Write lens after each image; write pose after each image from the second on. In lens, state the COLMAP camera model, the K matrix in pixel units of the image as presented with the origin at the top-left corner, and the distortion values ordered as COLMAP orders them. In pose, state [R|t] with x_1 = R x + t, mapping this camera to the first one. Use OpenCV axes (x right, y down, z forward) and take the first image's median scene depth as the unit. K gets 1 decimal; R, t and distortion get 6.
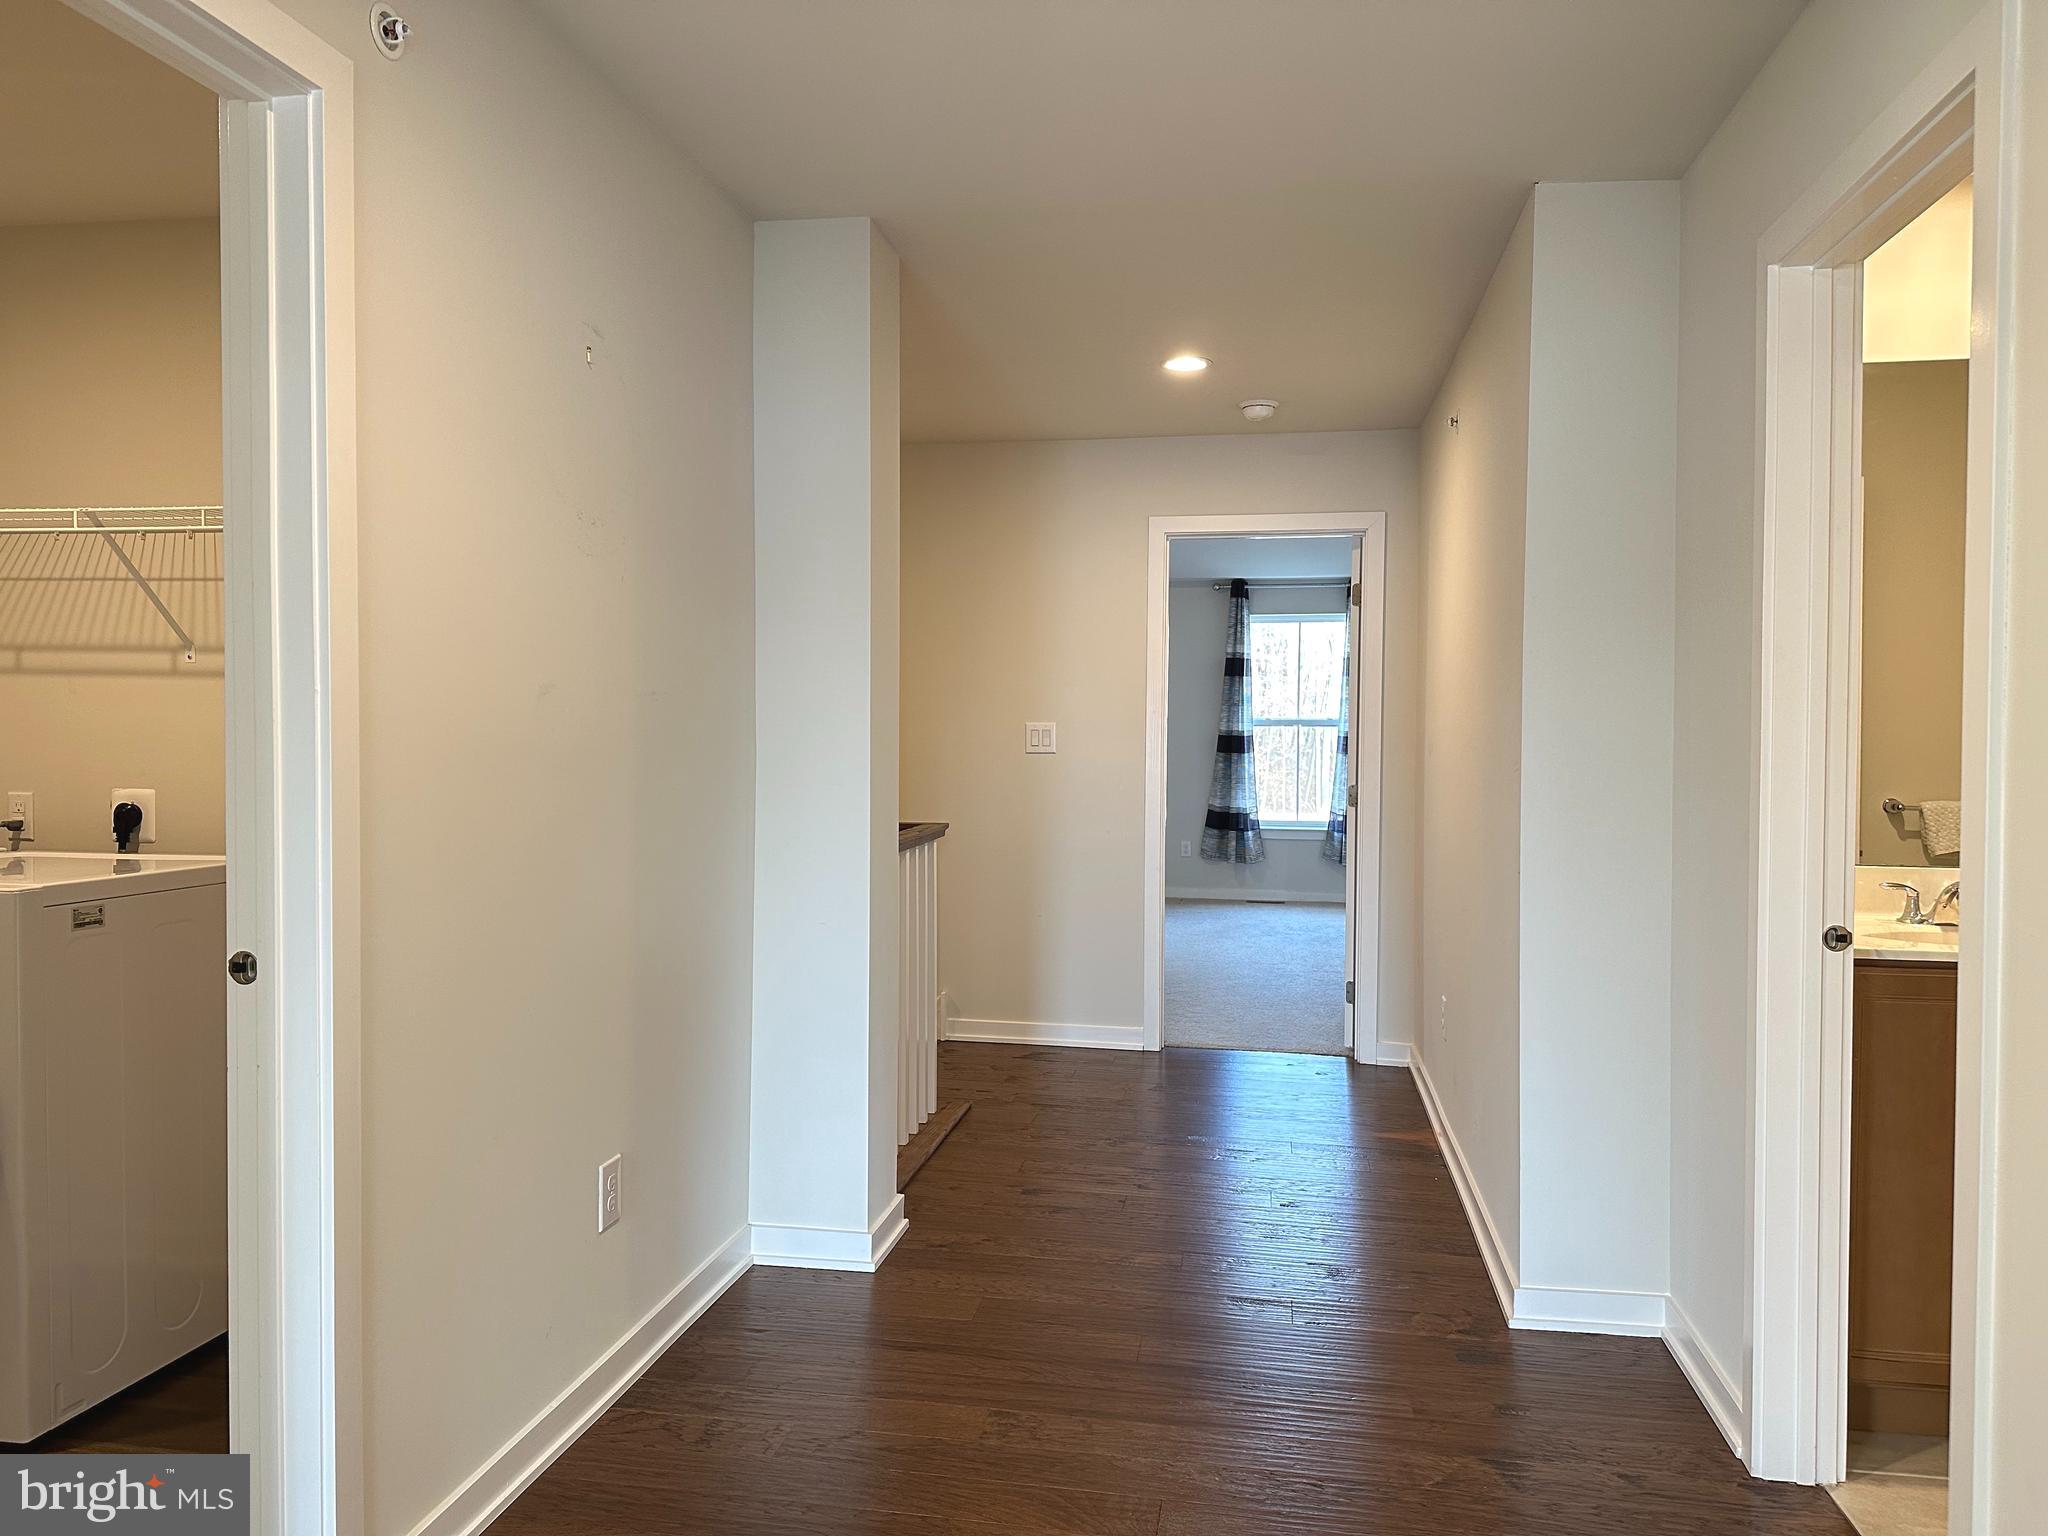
lens RADIAL K [[1434.7, 0, 1024.0], [0, 1434.7, 768.0], [0, 0, 1]] dist [0.057499, -0.064610]
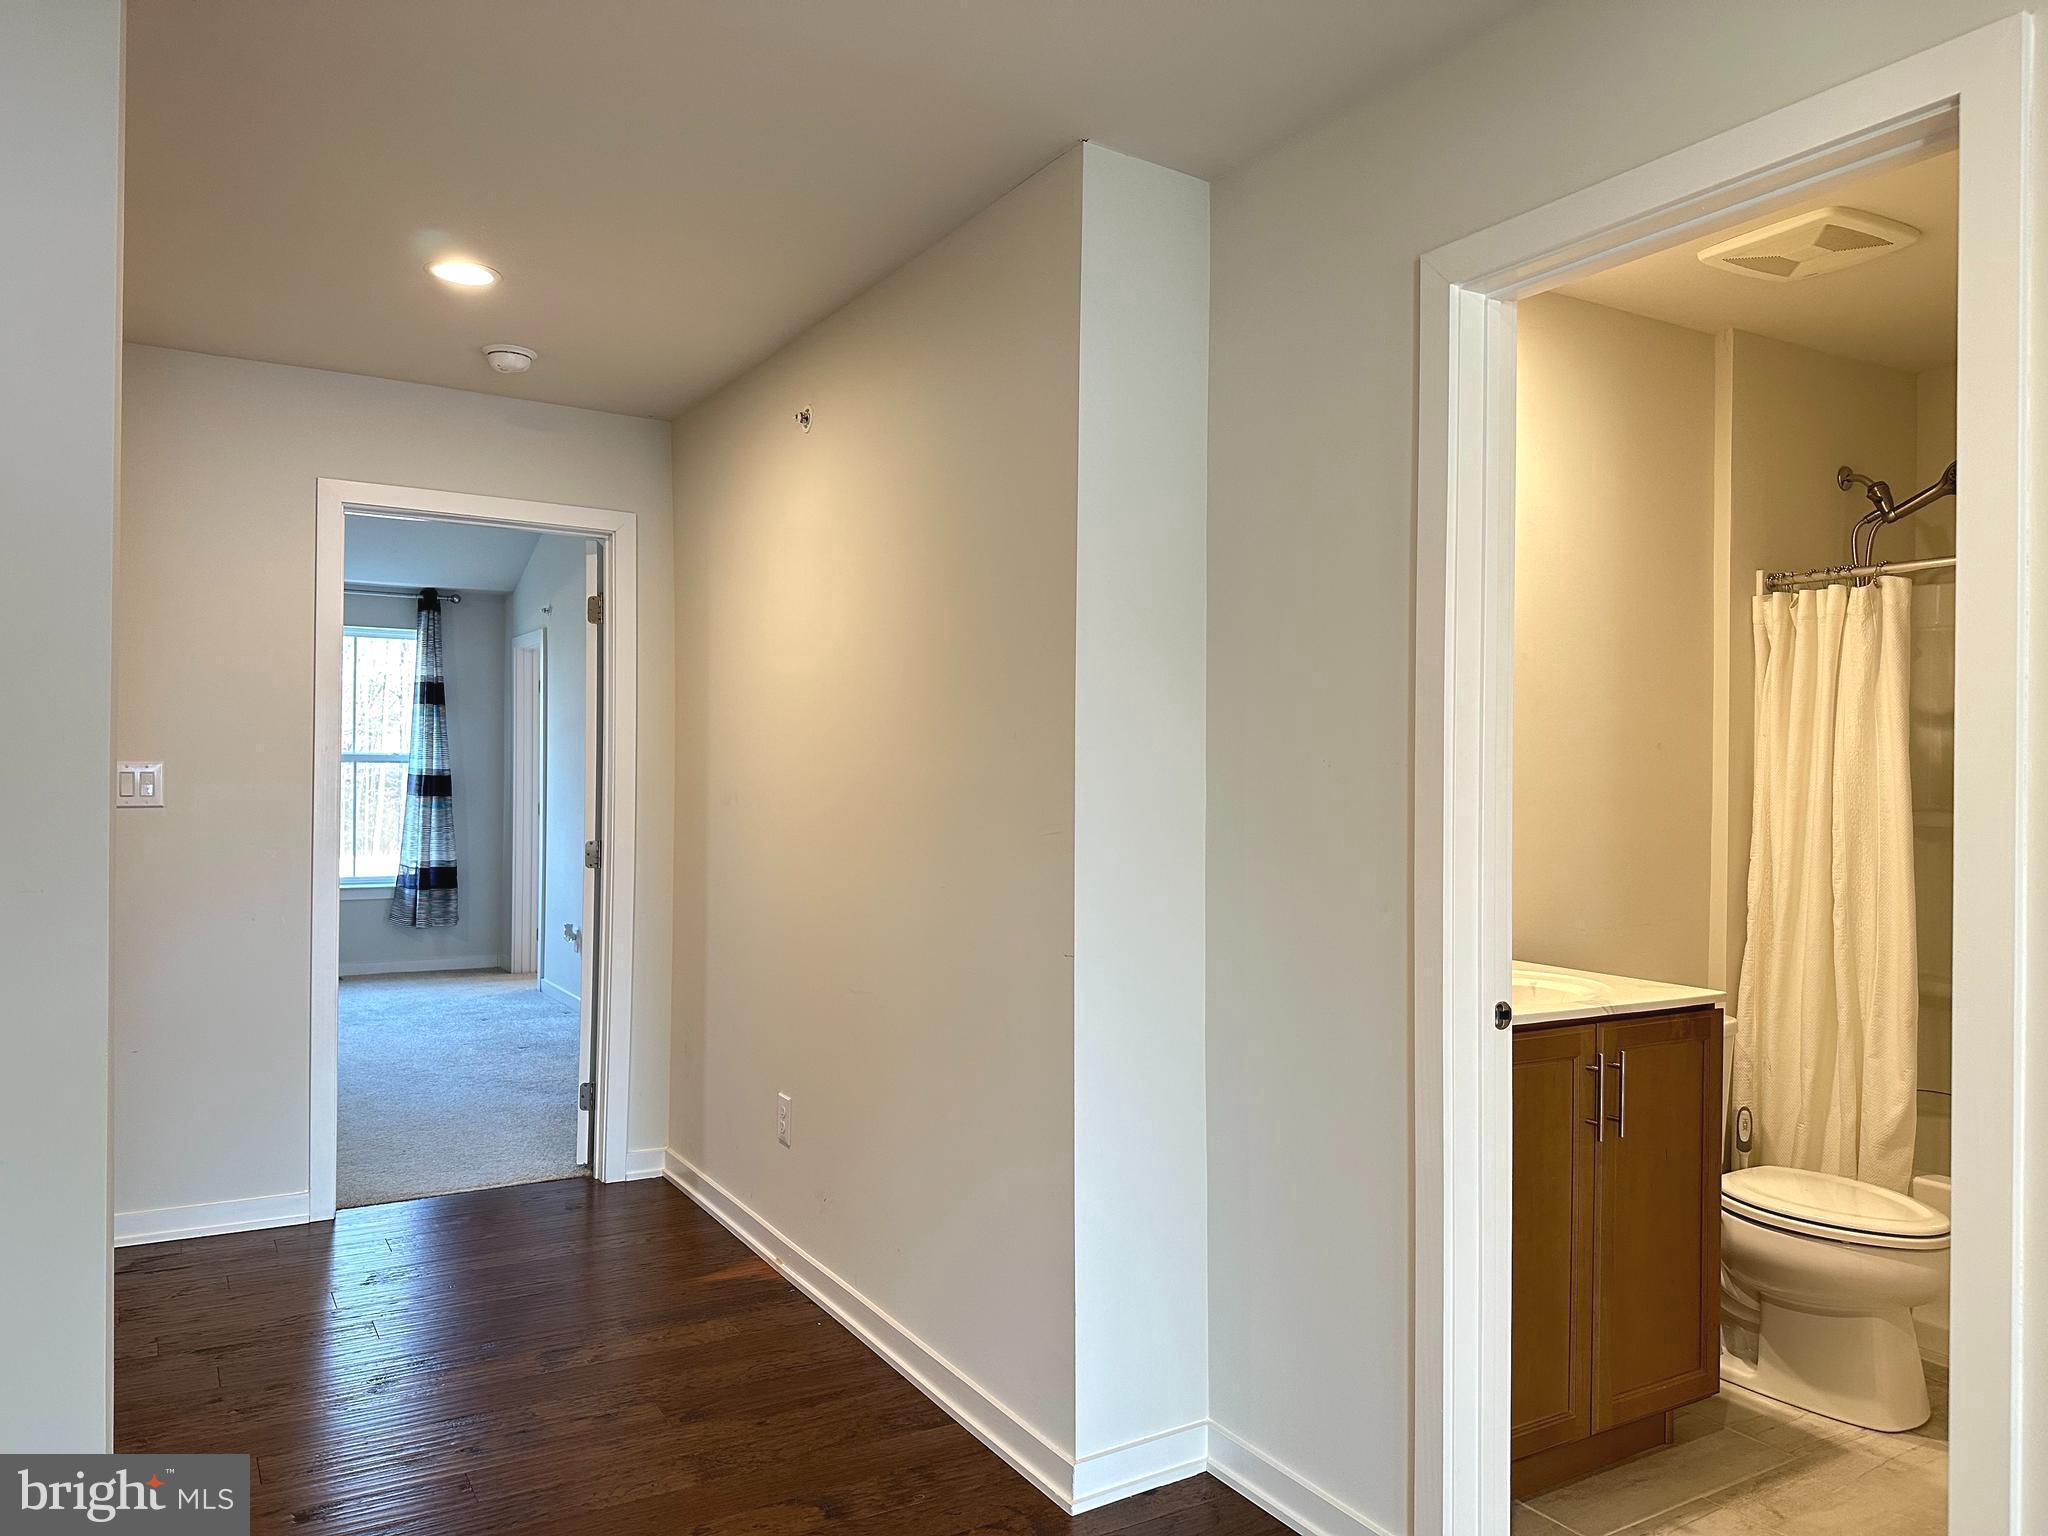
lens RADIAL K [[1434.7, 0, 1024.0], [0, 1434.7, 768.0], [0, 0, 1]] dist [0.057499, -0.064610]
pose [[0.750097, 0.004424, 0.661313, -0.131358], [0.010103, 0.999784, -0.018147, -0.012469], [-0.661250, 0.020293, 0.749891, 0.226122]]
